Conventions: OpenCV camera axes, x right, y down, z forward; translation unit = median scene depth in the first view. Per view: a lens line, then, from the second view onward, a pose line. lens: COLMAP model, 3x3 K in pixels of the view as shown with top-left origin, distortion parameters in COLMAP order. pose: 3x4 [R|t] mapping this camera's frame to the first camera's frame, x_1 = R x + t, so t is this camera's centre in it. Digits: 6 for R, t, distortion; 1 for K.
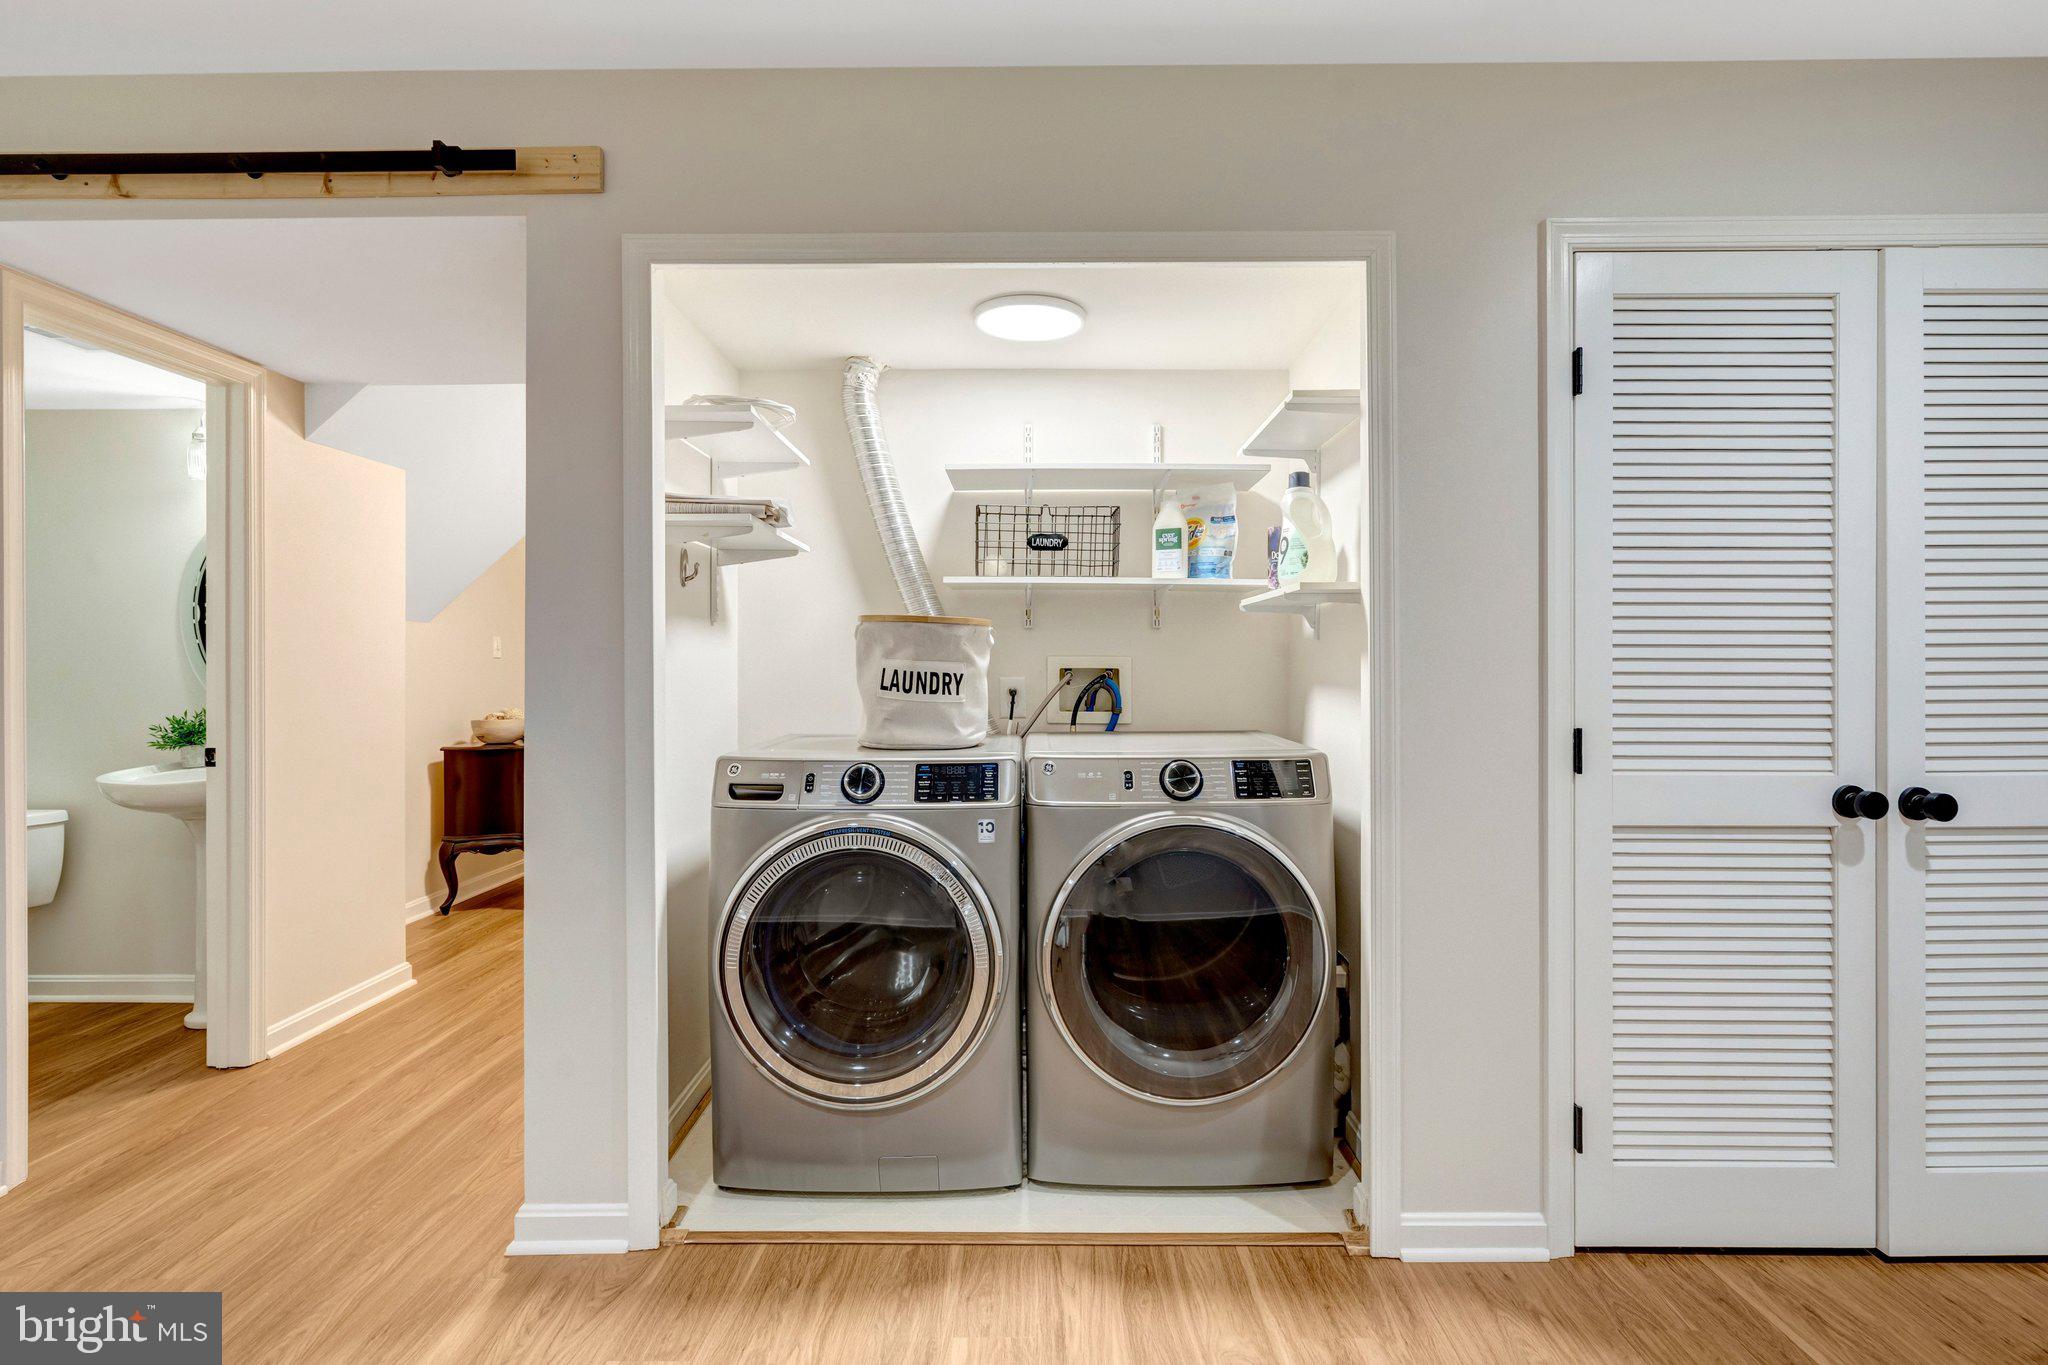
lens RADIAL K [[1055.5, 0, 1024.0], [0, 1055.5, 682.5], [0, 0, 1]] dist [-0.001489, 0.017388]
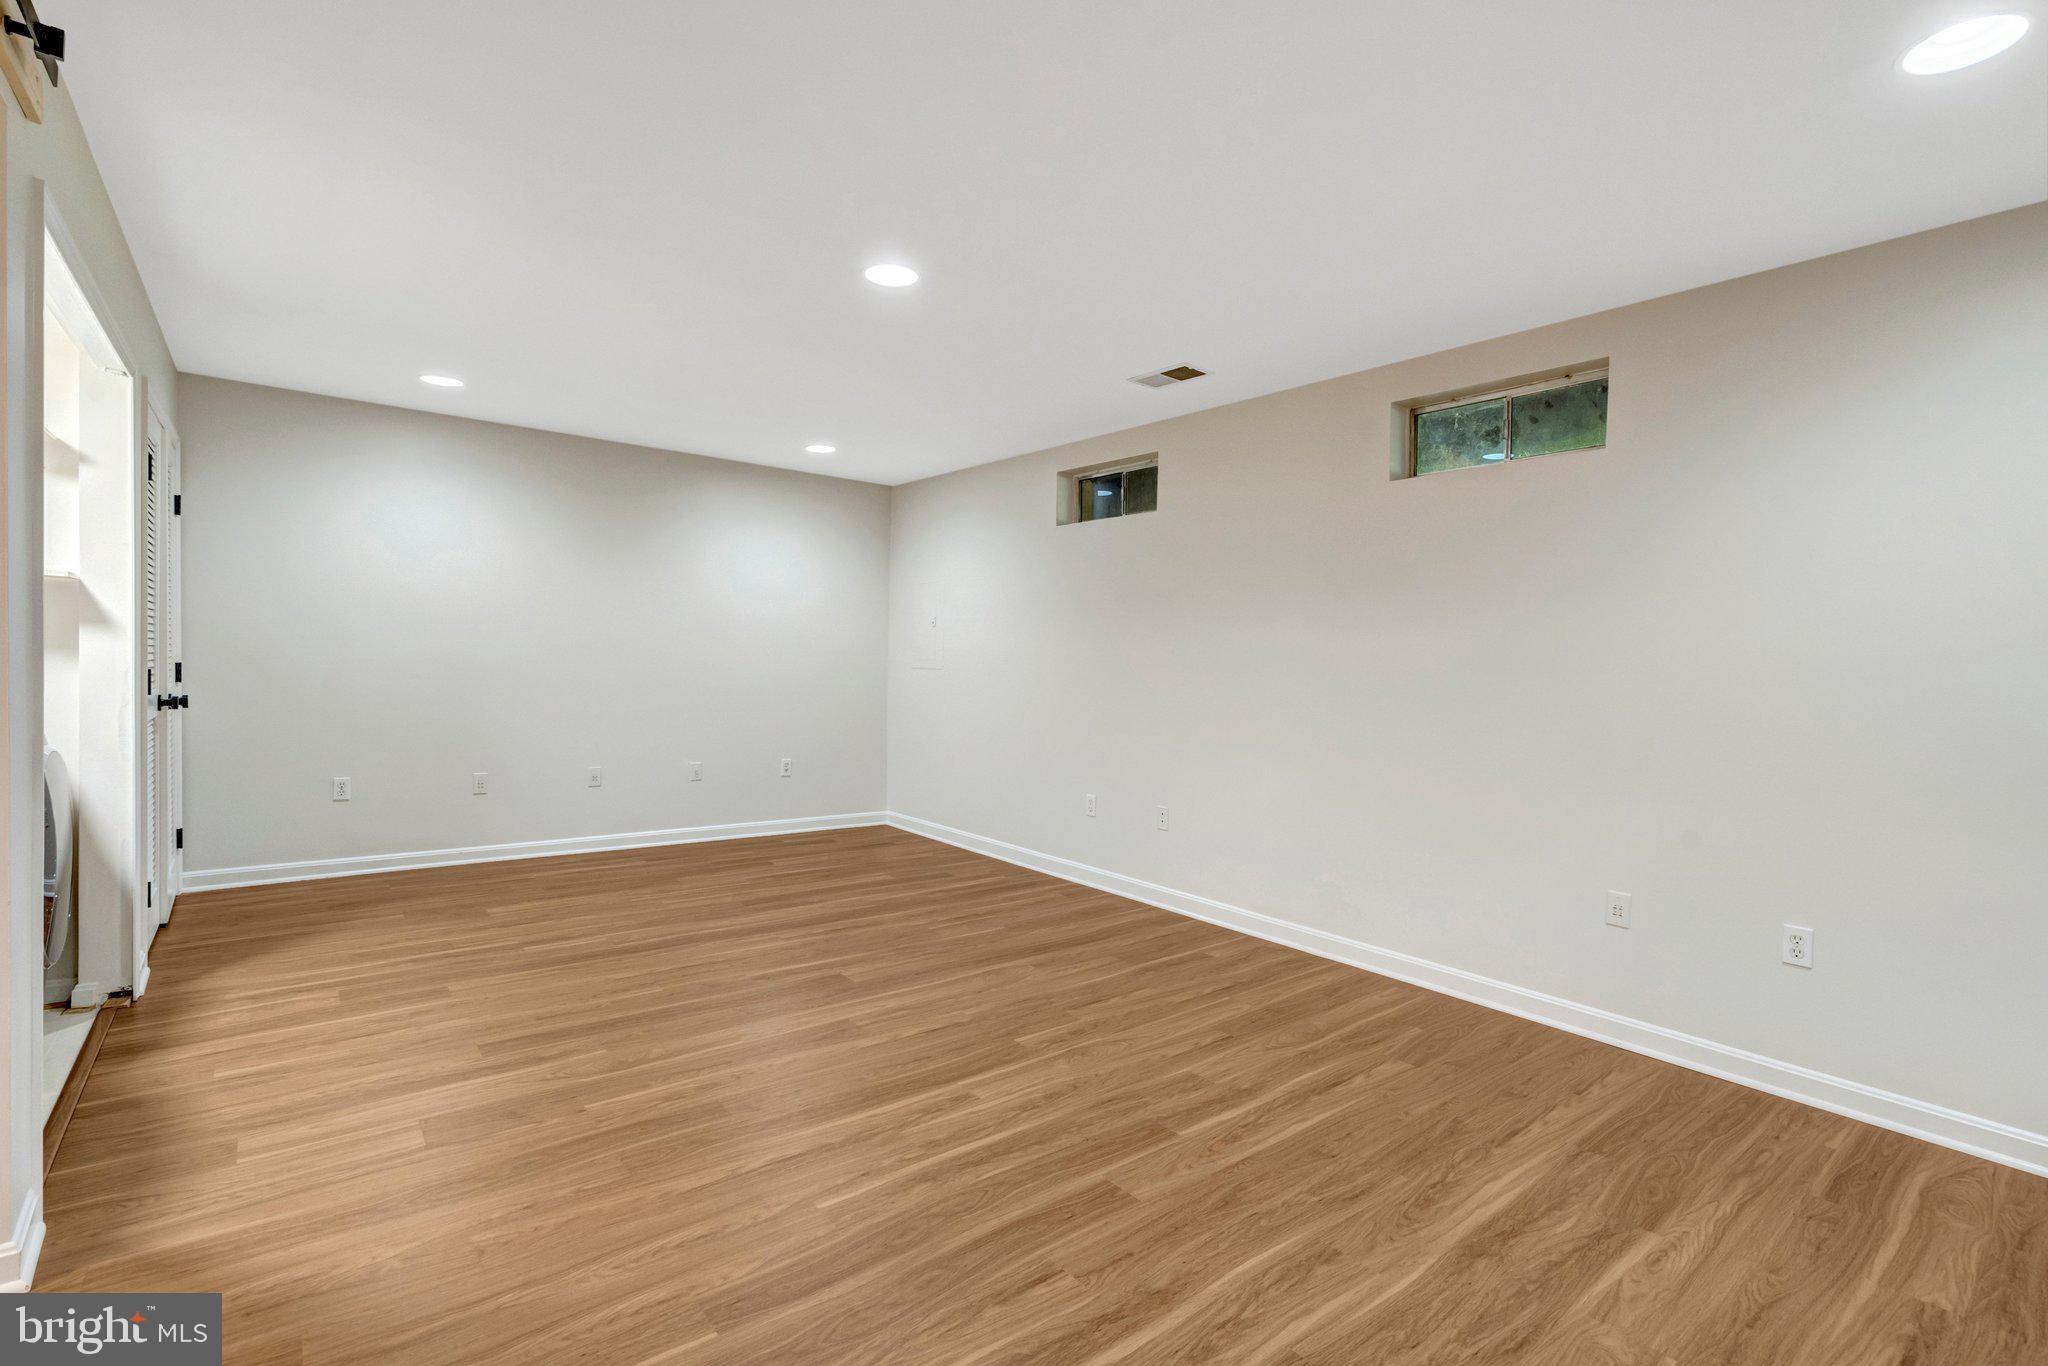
lens RADIAL K [[948.4, 0, 1024.0], [0, 948.4, 683.0], [0, 0, 1]] dist [-0.002542, 0.000016]
pose [[-0.626978, -0.036526, 0.778180, -1.599583], [-0.026188, 0.999324, 0.025806, -0.014542], [-0.778597, -0.004200, -0.627510, 0.826781]]
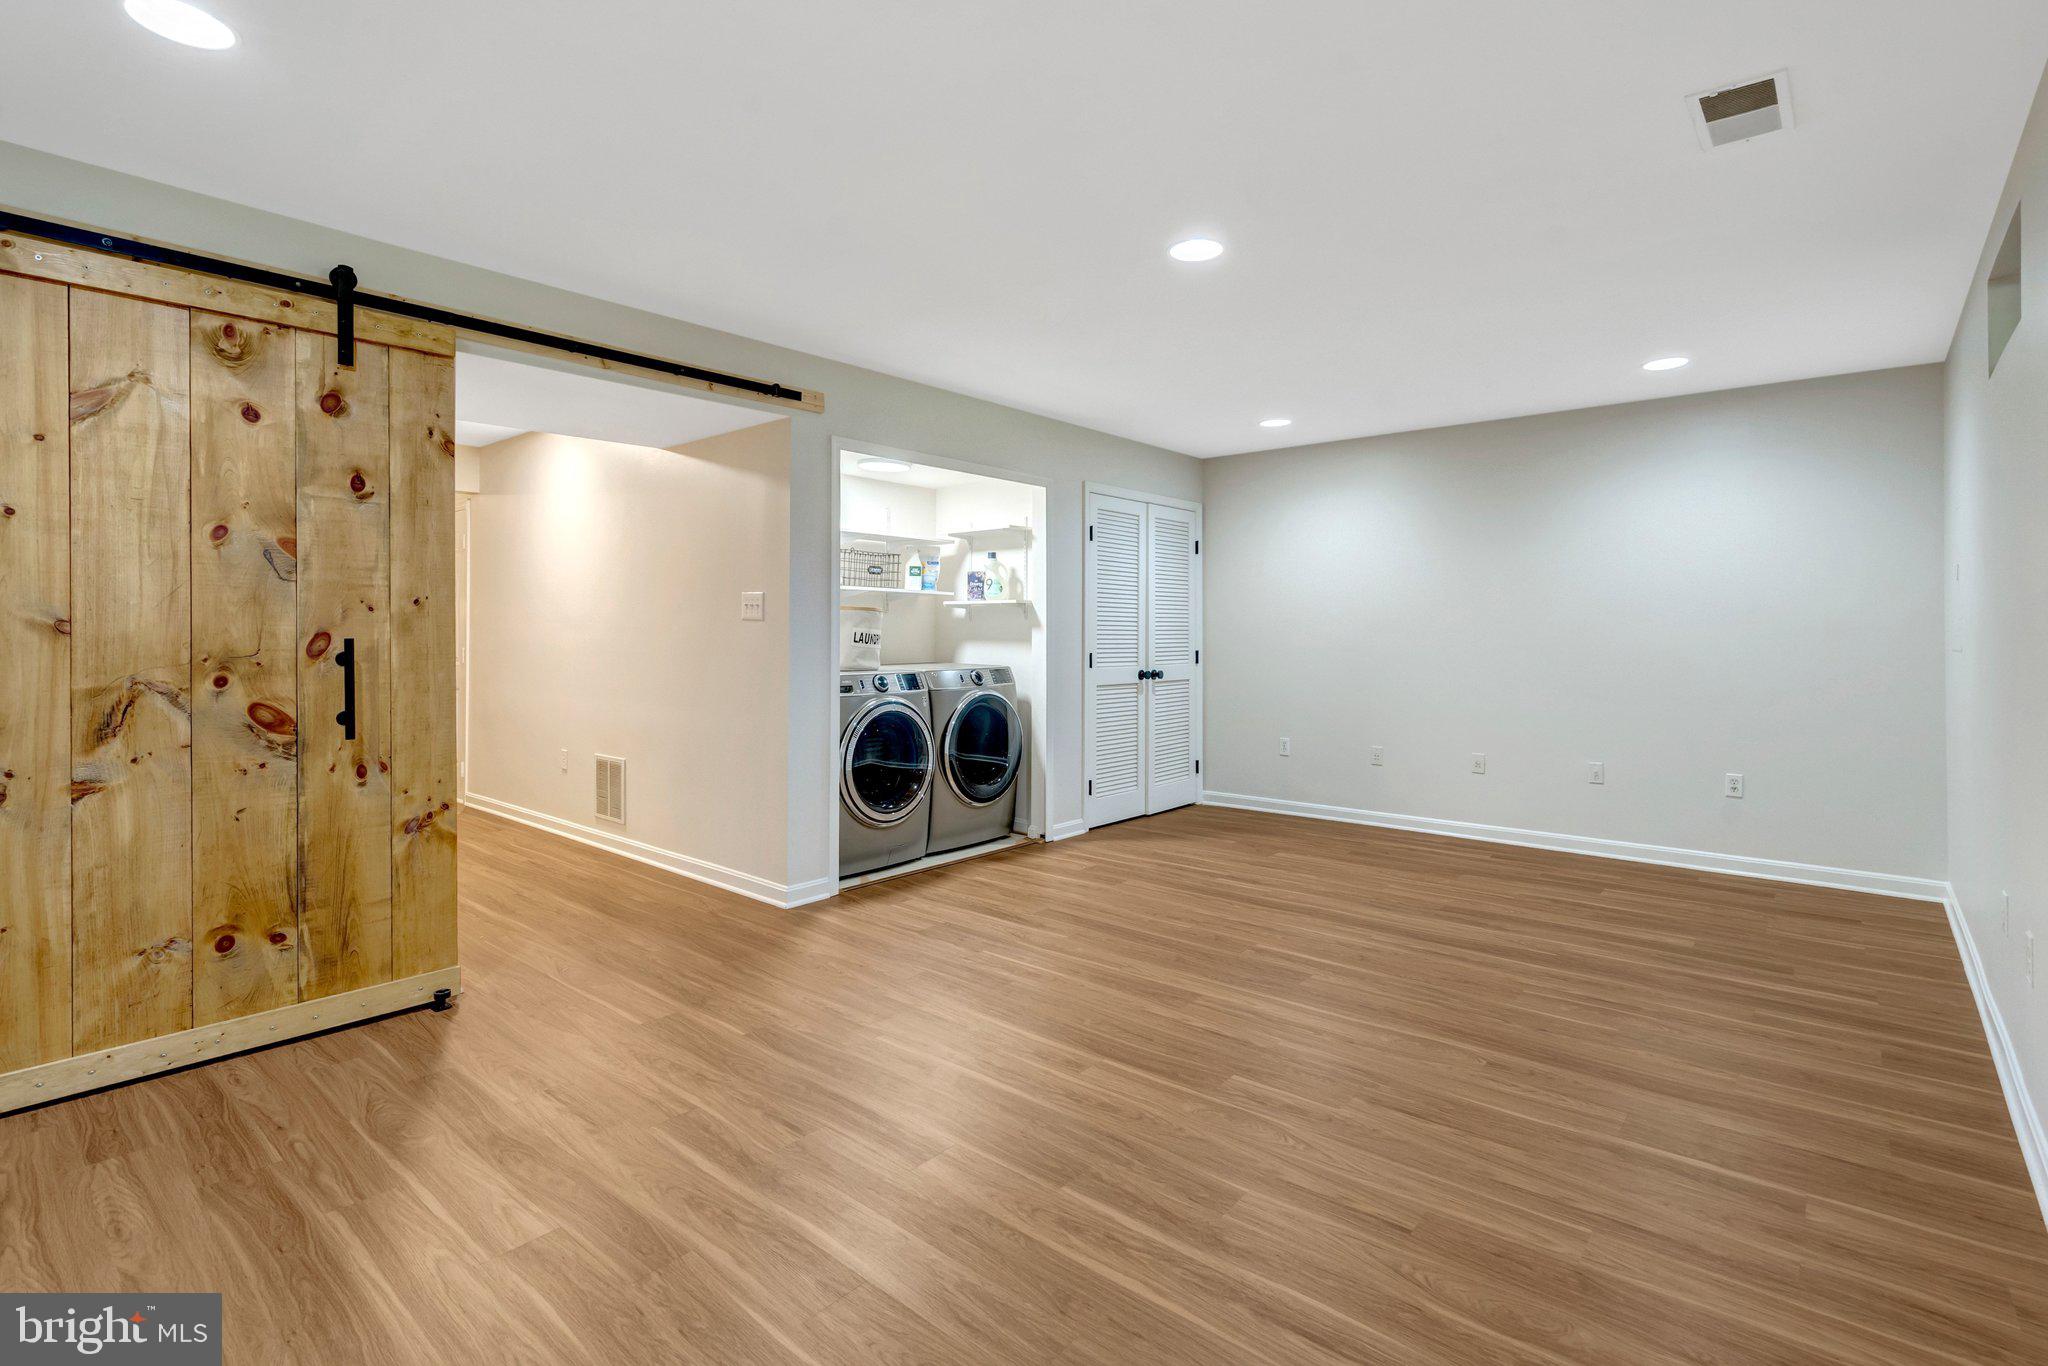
lens RADIAL K [[956.4, 0, 1021.8], [0, 956.4, 641.6], [0, 0, 1]] dist [-0.003159, 0.001025]
pose [[0.651231, -0.006247, 0.758854, -1.607630], [0.000821, 0.999971, 0.007527, -0.008706], [-0.758879, -0.004279, 0.651218, -0.588628]]
